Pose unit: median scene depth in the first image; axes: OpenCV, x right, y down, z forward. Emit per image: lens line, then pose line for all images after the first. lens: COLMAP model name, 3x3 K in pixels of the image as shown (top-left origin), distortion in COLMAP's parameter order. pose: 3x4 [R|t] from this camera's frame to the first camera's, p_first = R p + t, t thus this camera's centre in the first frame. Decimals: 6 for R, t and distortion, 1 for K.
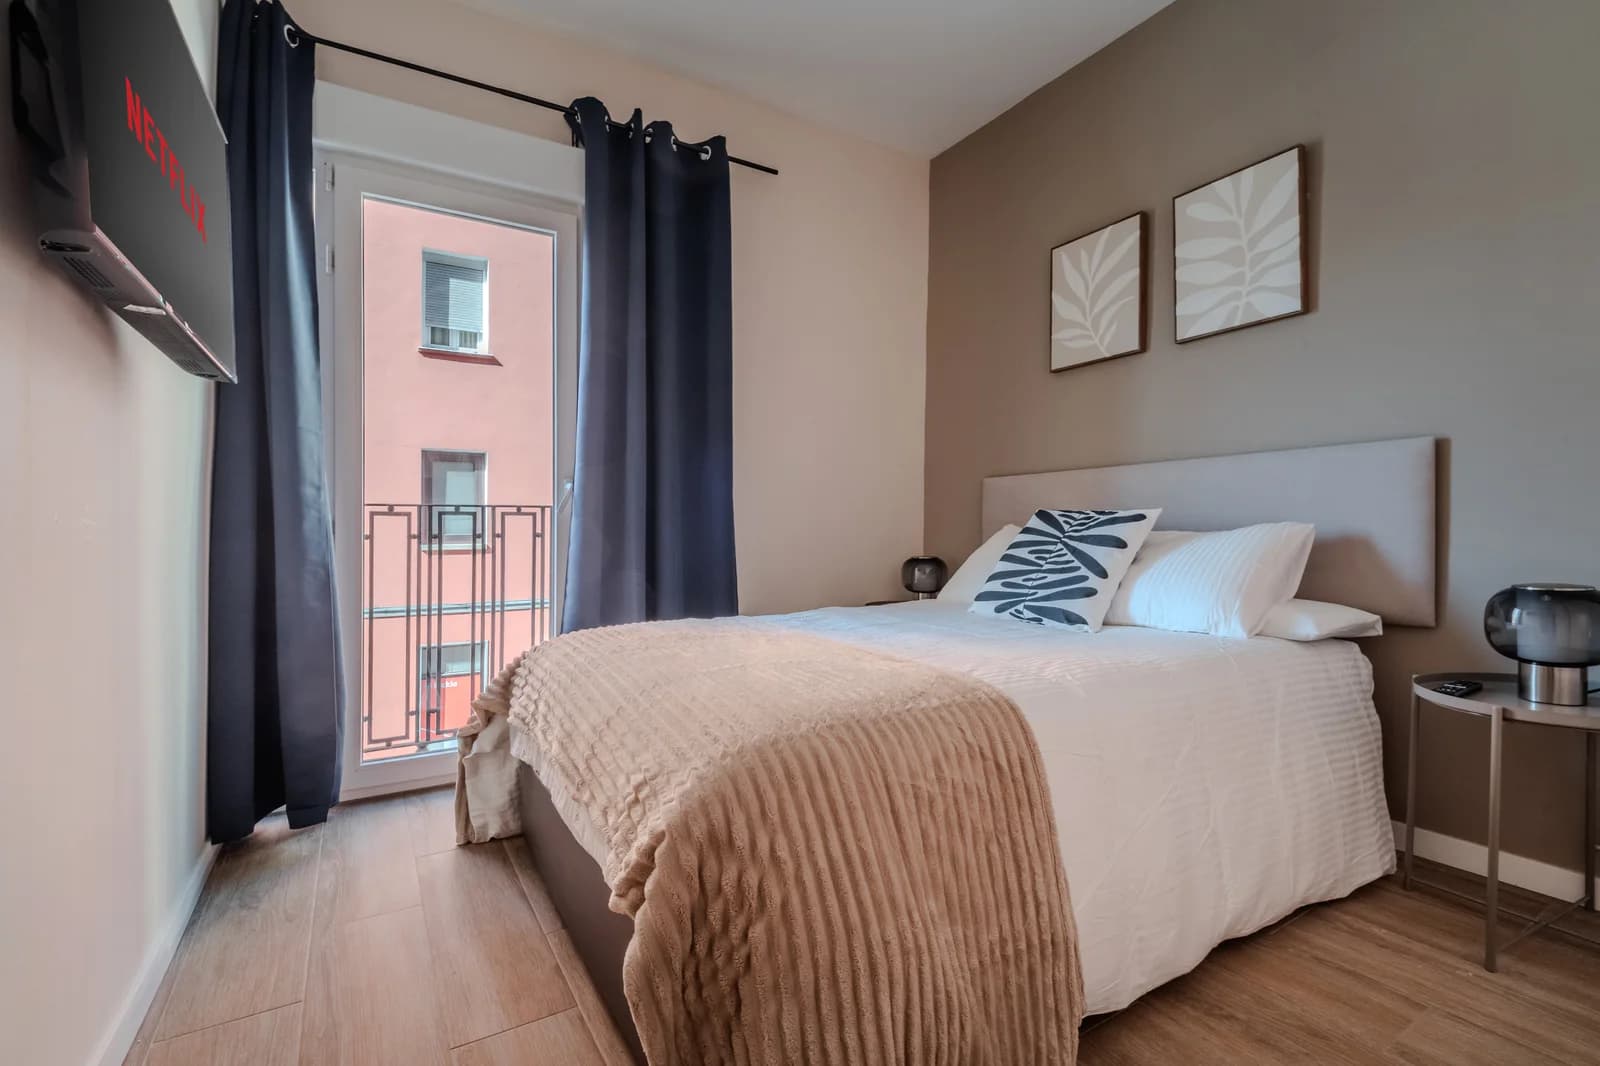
lens RADIAL K [[692.3, 0, 799.5], [0, 692.3, 528.8], [0, 0, 1]] dist [0.003708, -0.000004]
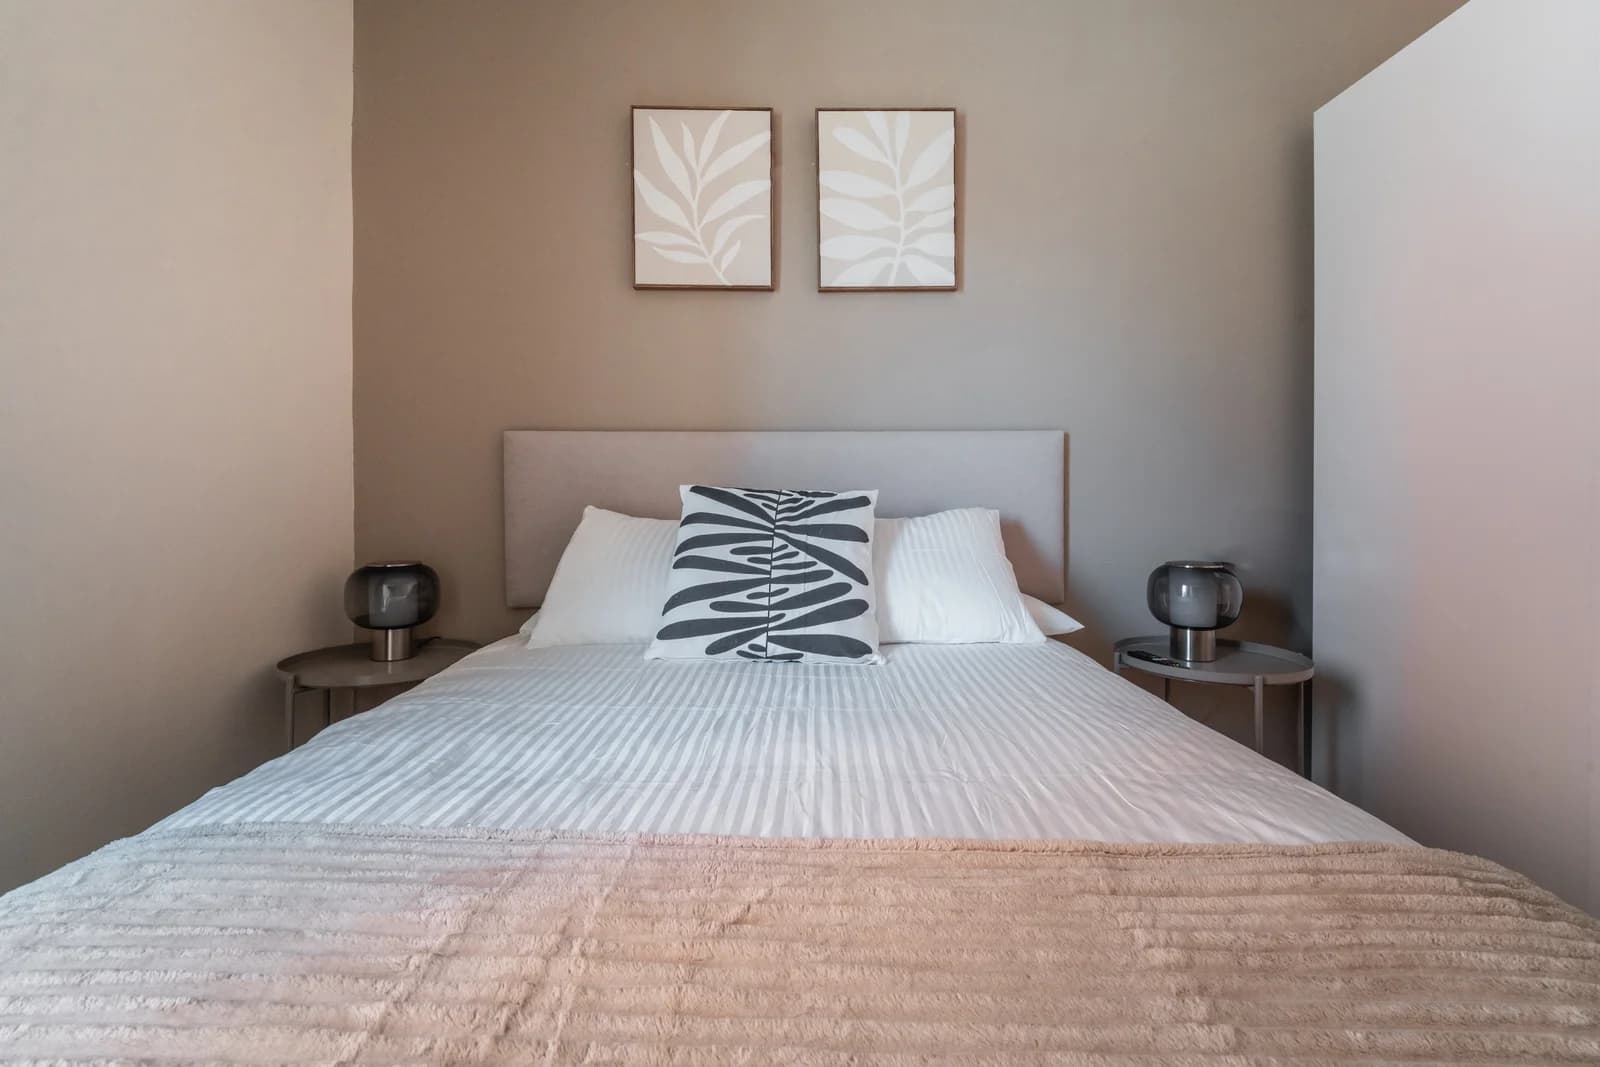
lens RADIAL K [[692.3, 0, 799.9], [0, 692.3, 531.5], [0, 0, 1]] dist [0.003708, -0.000004]
pose [[0.502389, -0.026168, 0.864245, -0.204224], [-0.003251, 0.999478, 0.032152, -0.006638], [-0.864635, -0.018962, 0.502042, 0.647936]]
